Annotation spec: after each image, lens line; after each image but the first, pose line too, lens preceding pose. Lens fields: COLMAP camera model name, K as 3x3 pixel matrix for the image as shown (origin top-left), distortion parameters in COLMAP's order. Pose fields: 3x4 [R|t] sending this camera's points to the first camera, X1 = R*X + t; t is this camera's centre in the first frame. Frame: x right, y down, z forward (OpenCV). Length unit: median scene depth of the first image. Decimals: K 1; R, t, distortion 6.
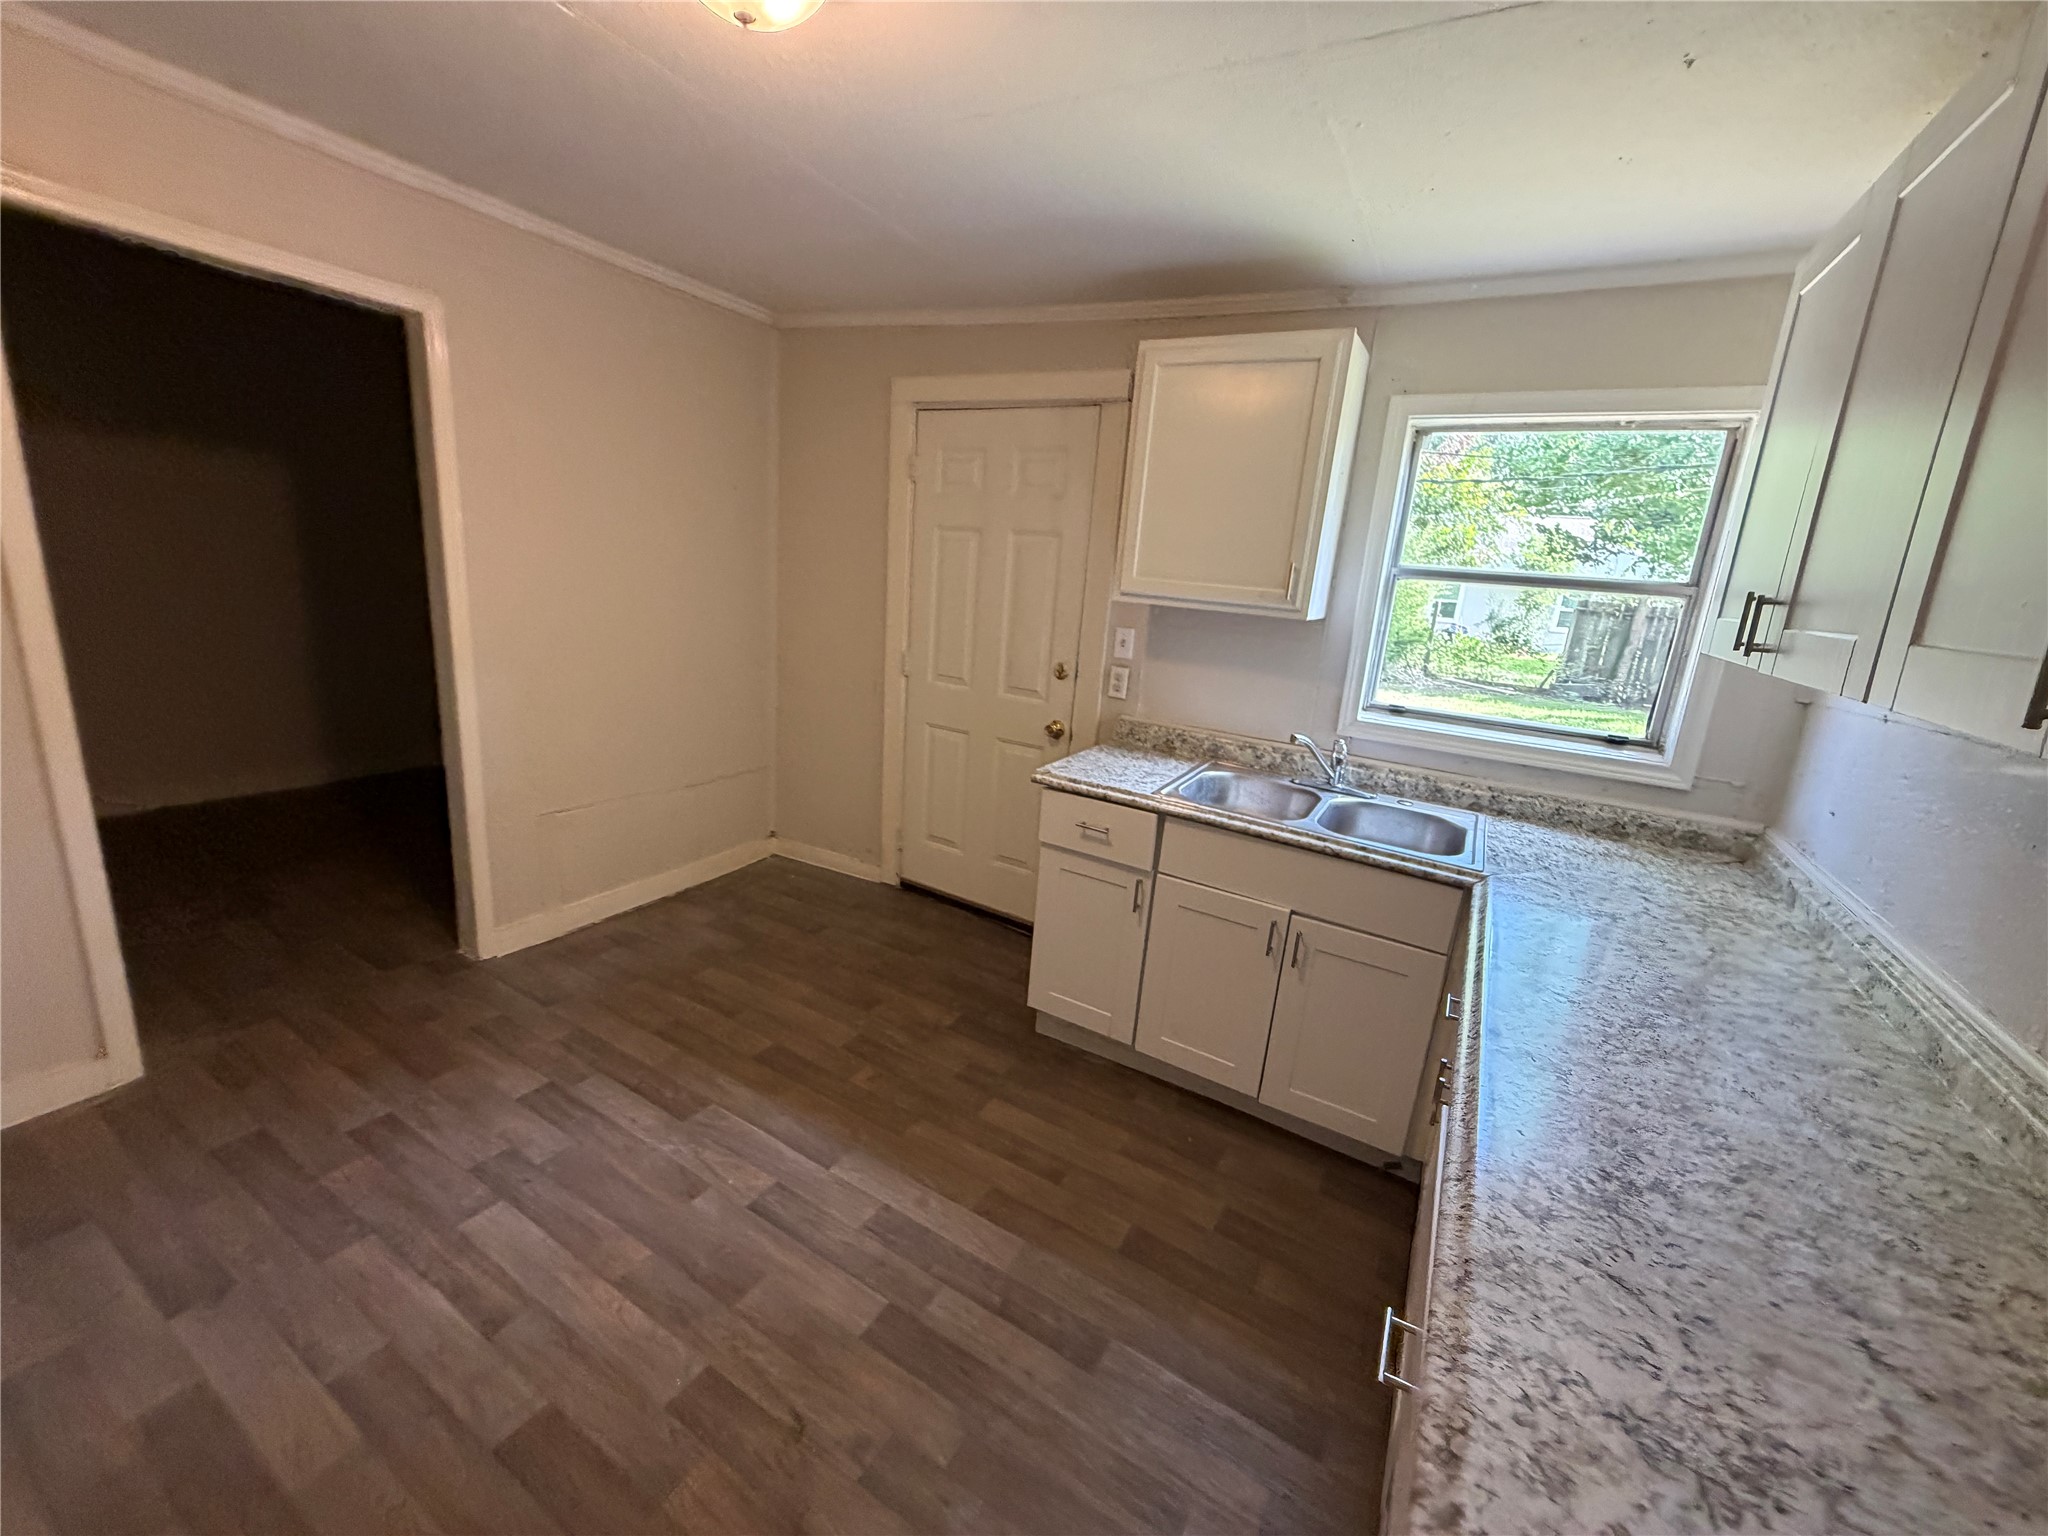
lens RADIAL K [[824.2, 0, 1024.0], [0, 824.2, 768.0], [0, 0, 1]] dist [-0.000083, -0.000039]
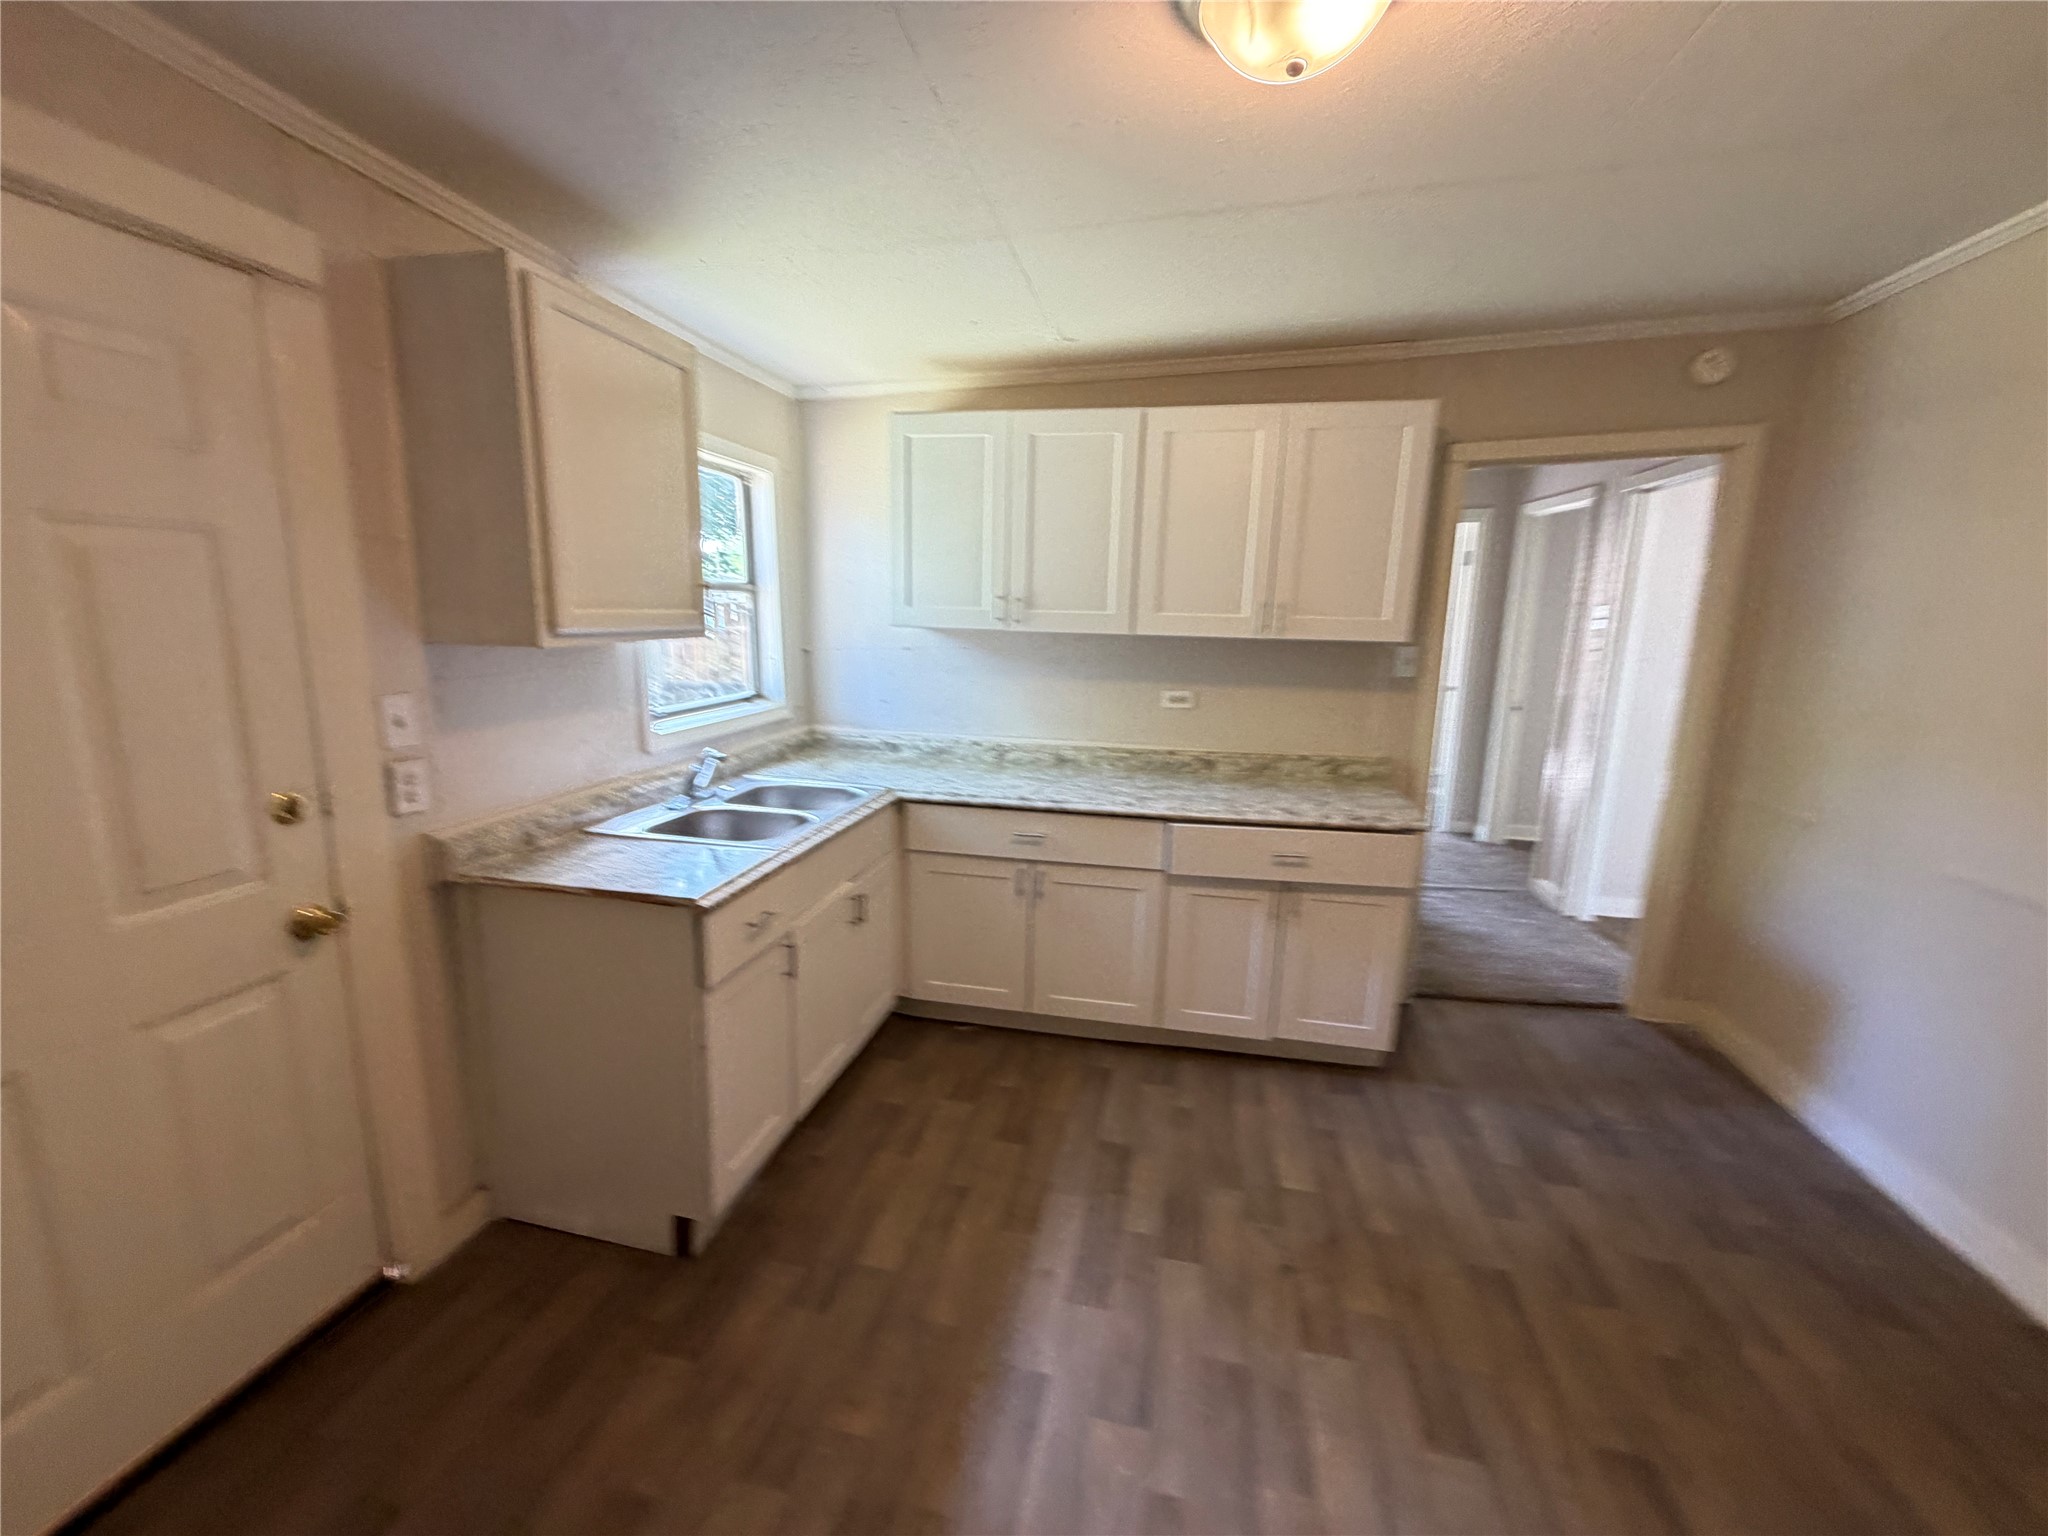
lens RADIAL K [[819.0, 0, 1024.0], [0, 819.0, 768.0], [0, 0, 1]] dist [0.001584, 0.000295]
pose [[-0.306879, -0.266539, 0.913664, -0.739094], [0.188676, 0.923895, 0.332895, -0.304563], [-0.932859, 0.274545, -0.233235, 0.961491]]
